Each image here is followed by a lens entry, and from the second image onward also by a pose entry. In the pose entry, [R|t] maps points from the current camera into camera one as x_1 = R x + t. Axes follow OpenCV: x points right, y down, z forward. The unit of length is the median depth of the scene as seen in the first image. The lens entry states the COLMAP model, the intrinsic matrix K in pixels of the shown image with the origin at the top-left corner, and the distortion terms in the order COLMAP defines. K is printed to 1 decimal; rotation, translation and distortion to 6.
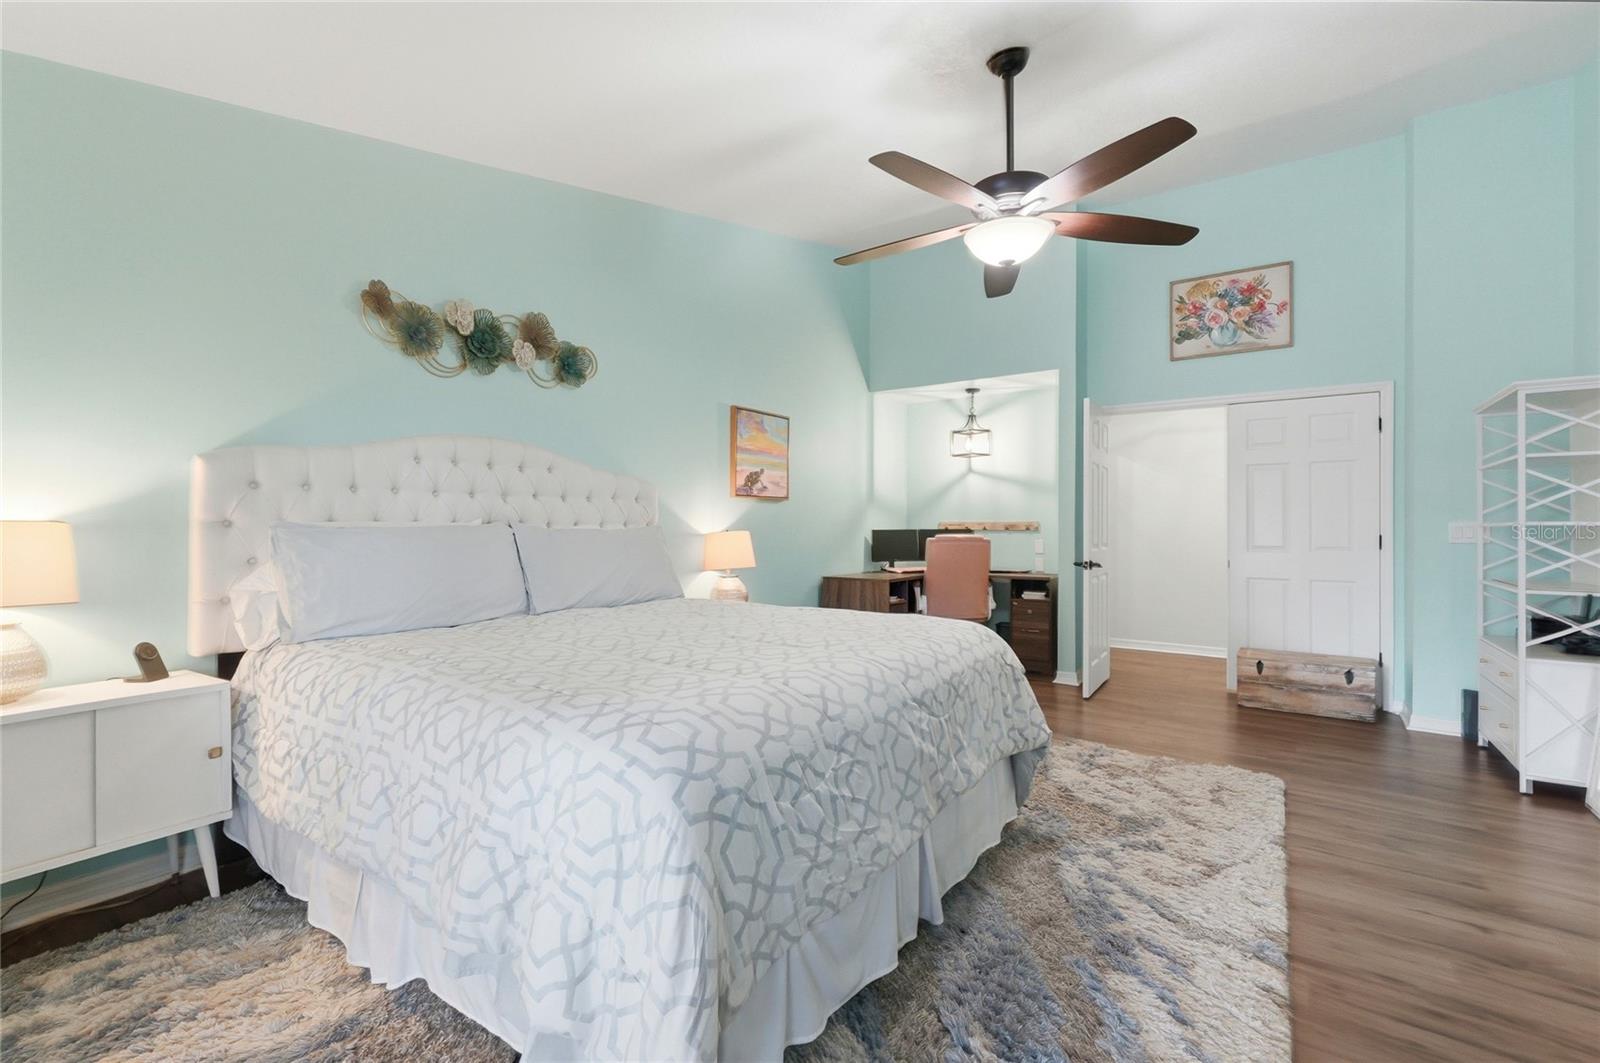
lens RADIAL K [[682.8, 0, 794.5], [0, 682.8, 523.4], [0, 0, 1]] dist [-0.000799, 0.000035]
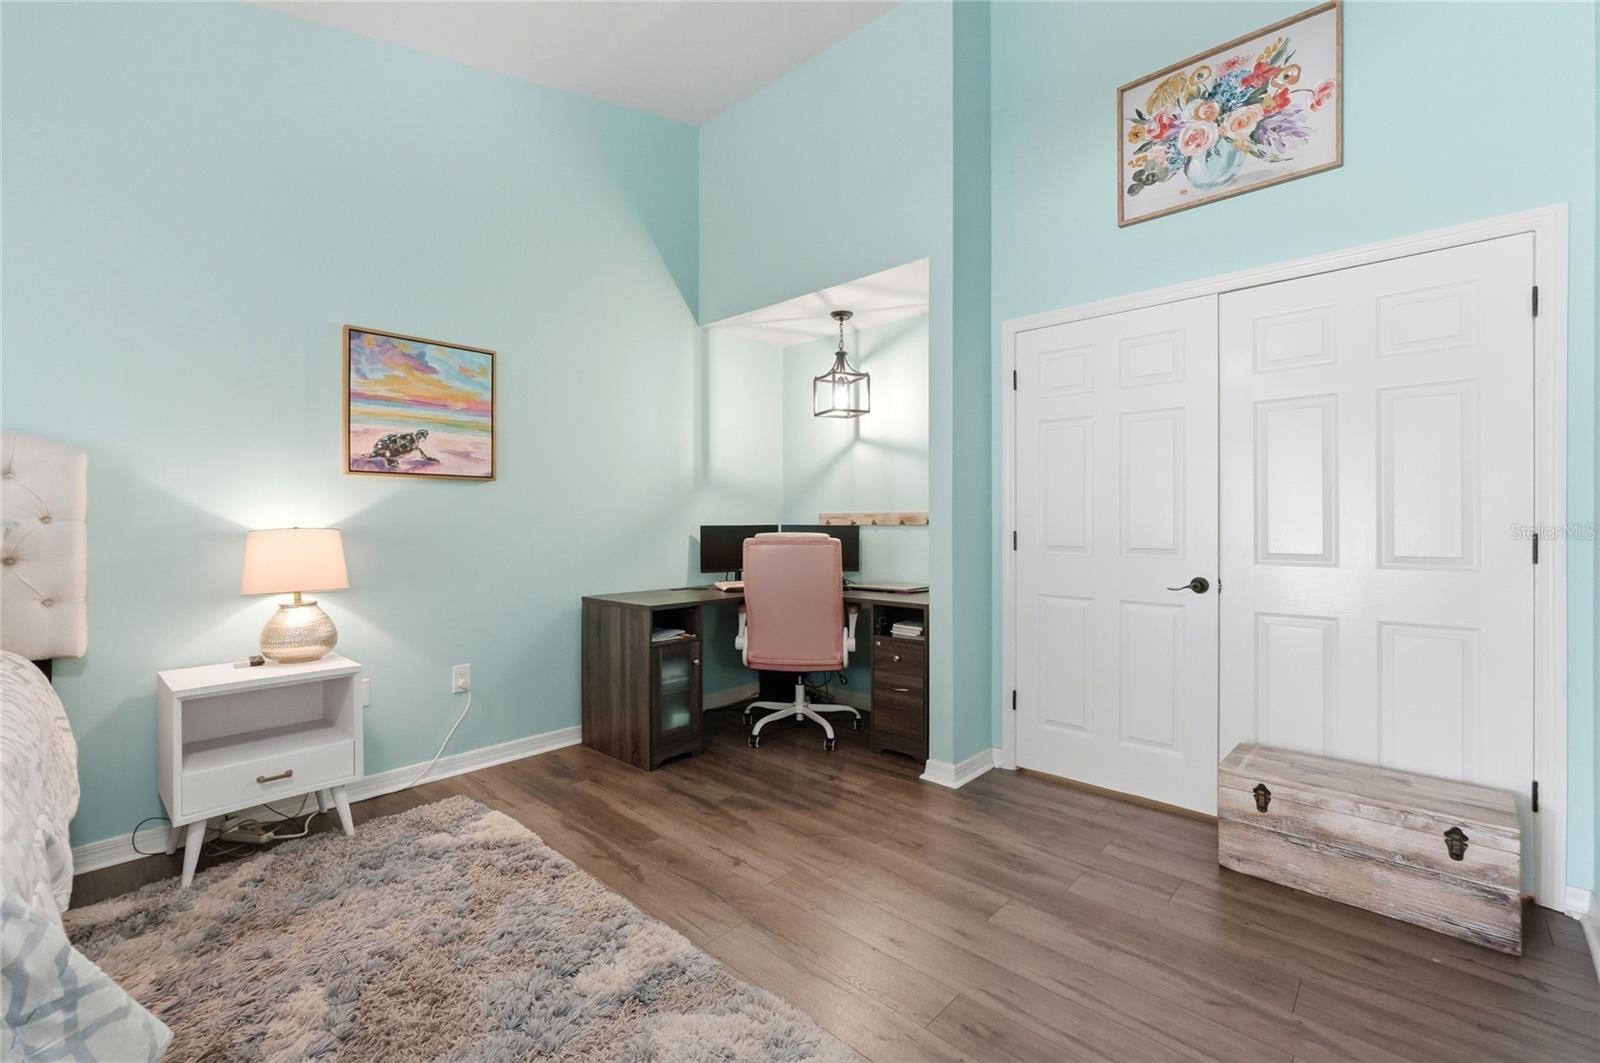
lens RADIAL K [[677.9, 0, 792.3], [0, 677.9, 523.4], [0, 0, 1]] dist [0.000589, -0.000579]
pose [[0.991508, -0.003146, -0.130011, 0.382676], [0.004041, 0.999970, 0.006625, 0.003548], [0.129986, -0.007094, 0.991490, 0.436945]]
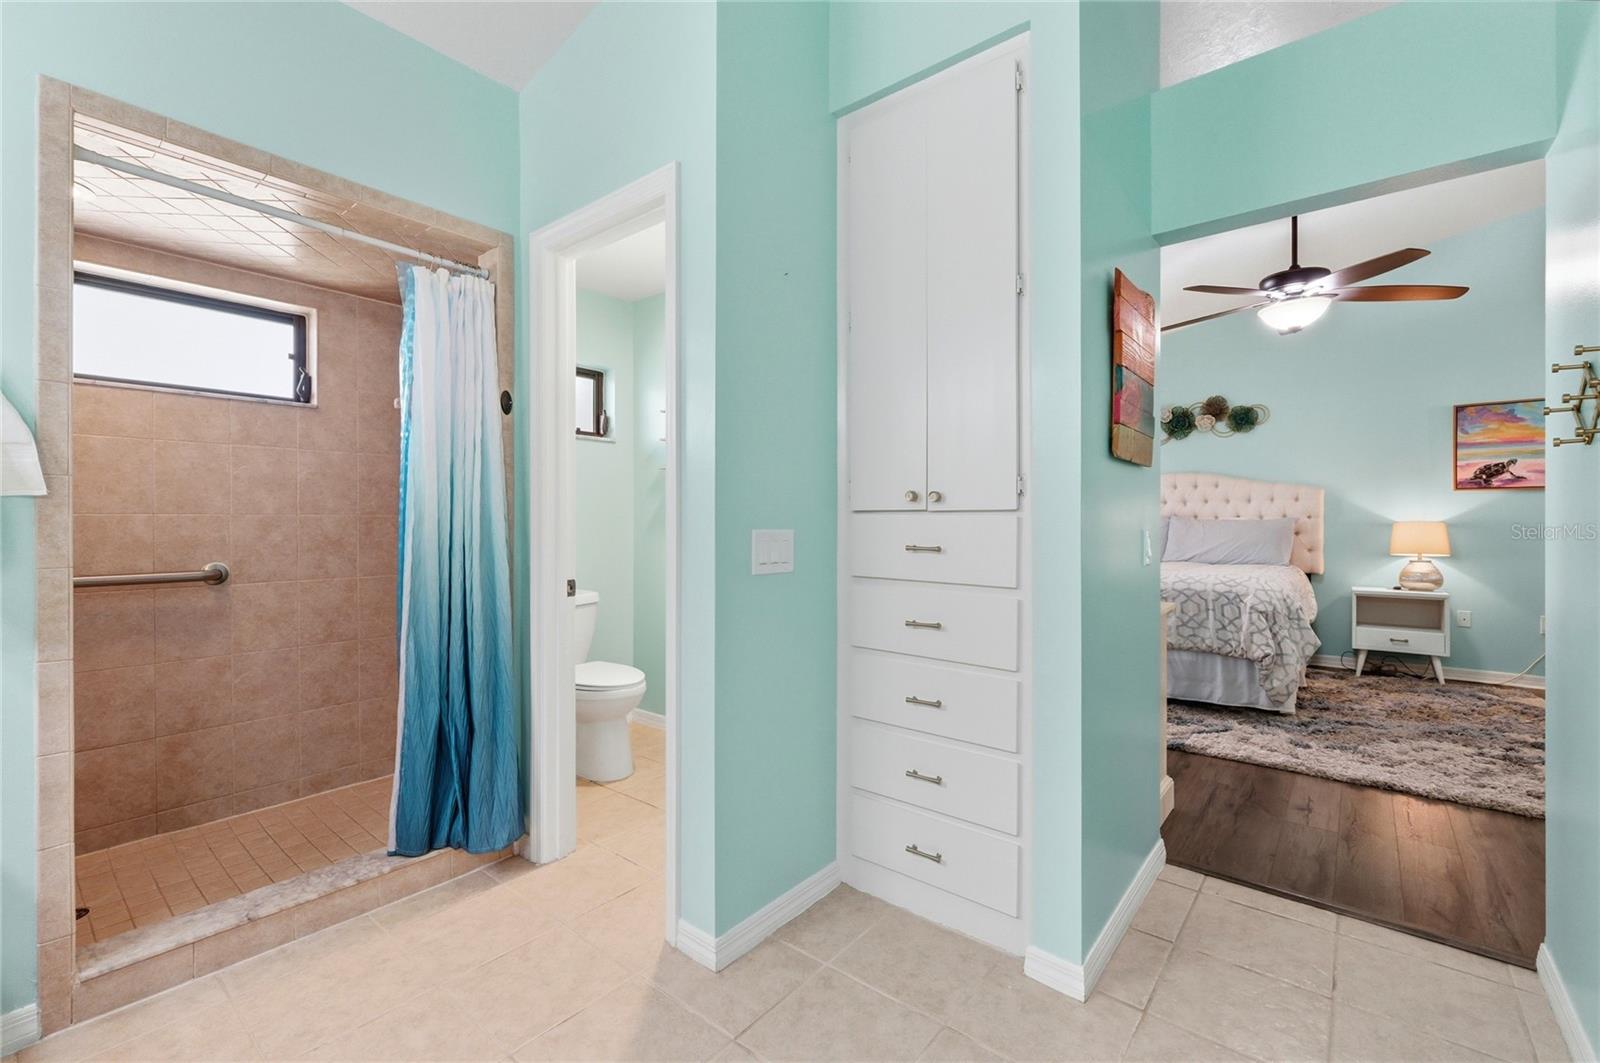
lens RADIAL K [[682.8, 0, 794.5], [0, 682.8, 523.4], [0, 0, 1]] dist [-0.000799, 0.000035]
pose [[-0.071717, 0.000979, -0.997425, 1.040484], [0.003045, 0.999995, 0.000762, 0.009147], [0.997420, -0.002982, -0.071719, 0.037393]]
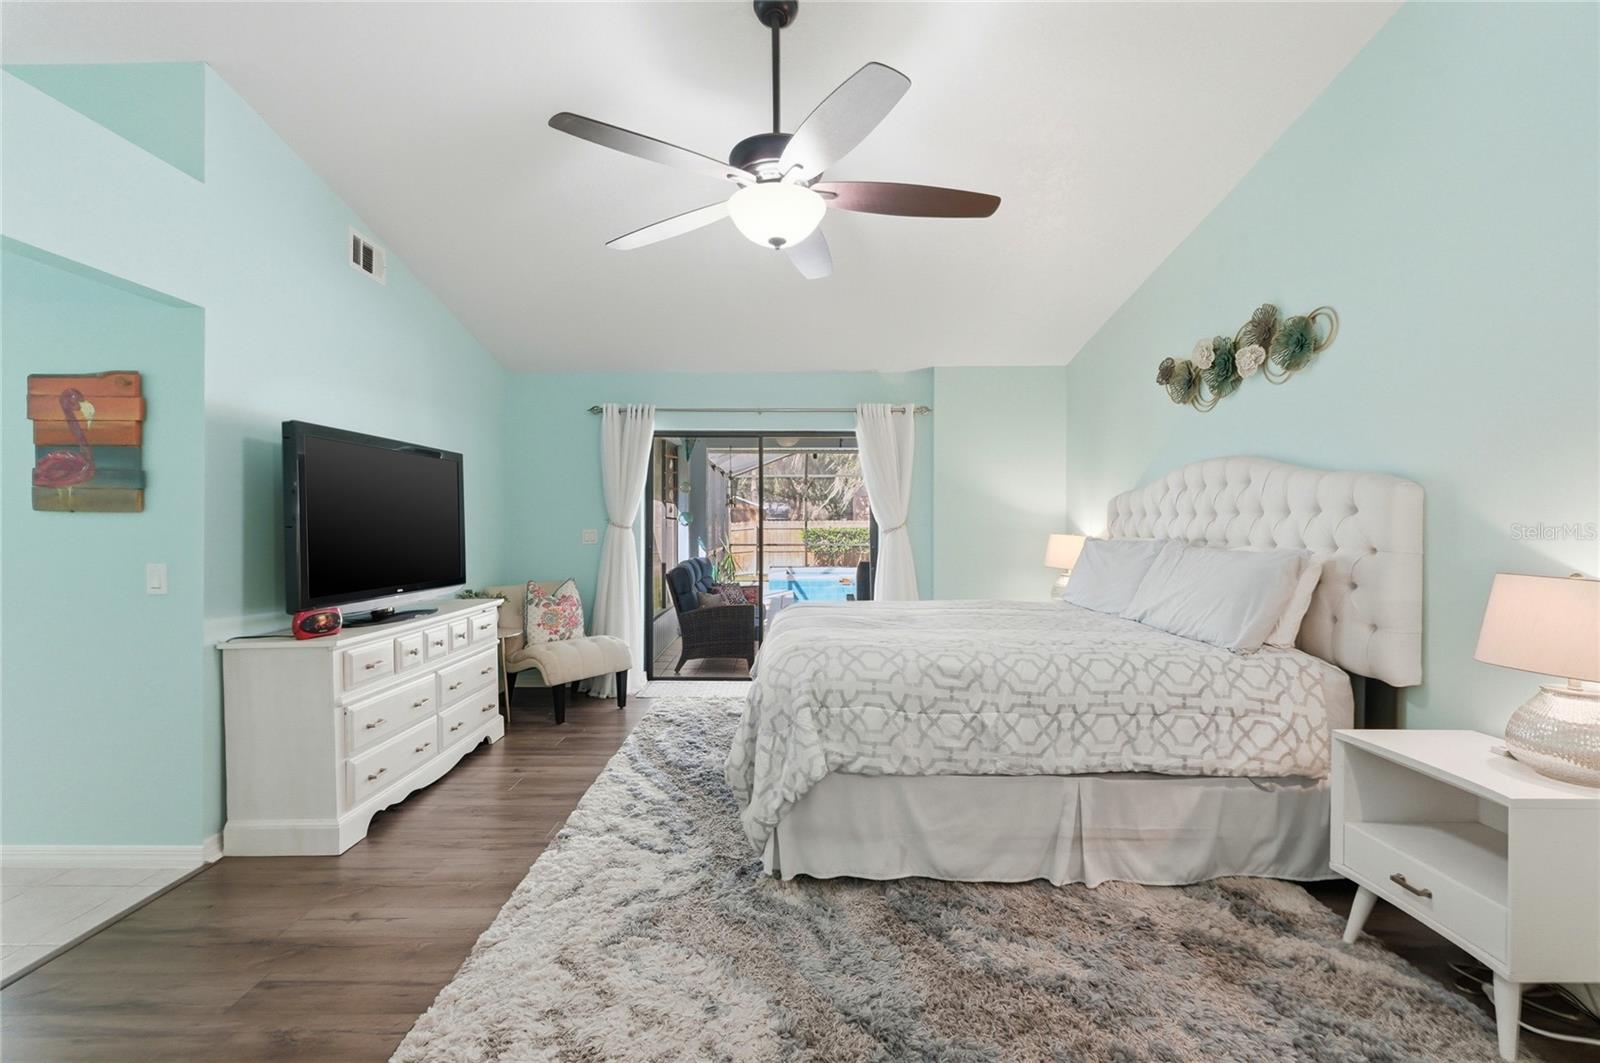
lens RADIAL K [[682.8, 0, 794.5], [0, 682.8, 523.4], [0, 0, 1]] dist [-0.000799, 0.000035]
pose [[-0.810301, -0.000530, -0.586013, 0.459934], [-0.000780, 1.000000, 0.000174, -0.017516], [0.586013, 0.000598, -0.810302, 0.984099]]
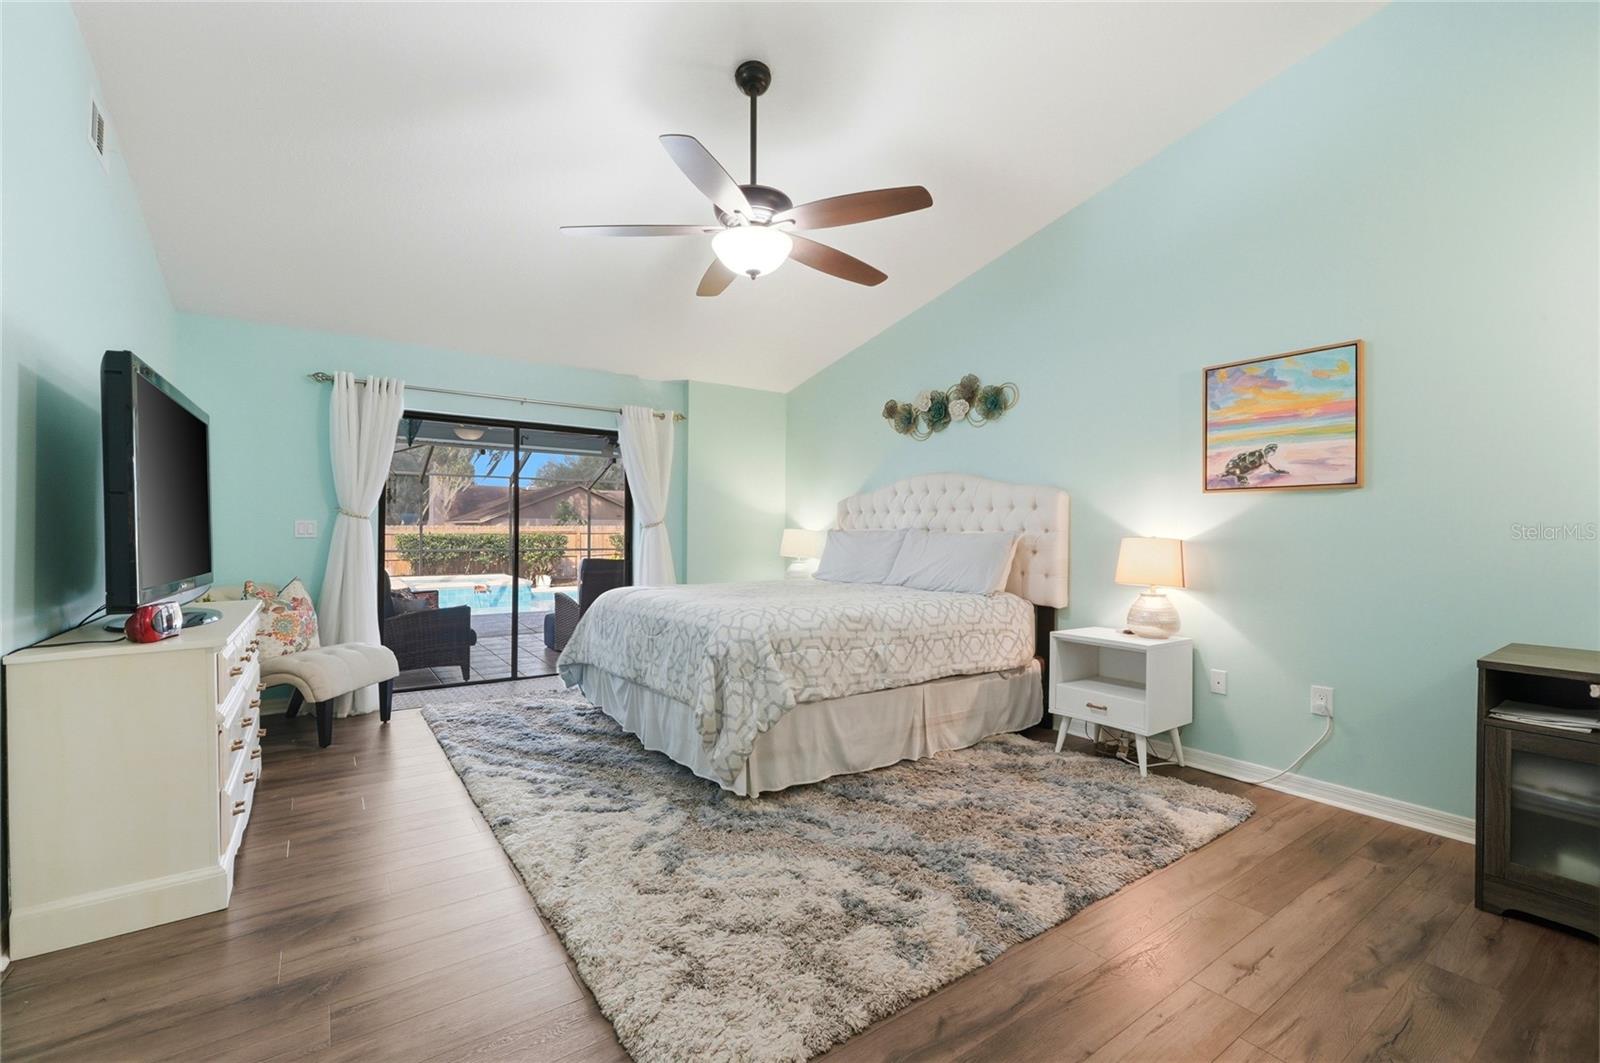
lens RADIAL K [[678.6, 0, 795.8], [0, 678.6, 532.2], [0, 0, 1]] dist [-0.001743, -0.000100]
pose [[-0.326207, -0.005648, -0.945282, 0.730696], [-0.006100, 0.999974, -0.003870, 0.009160], [0.945279, 0.004504, -0.326233, 0.807094]]
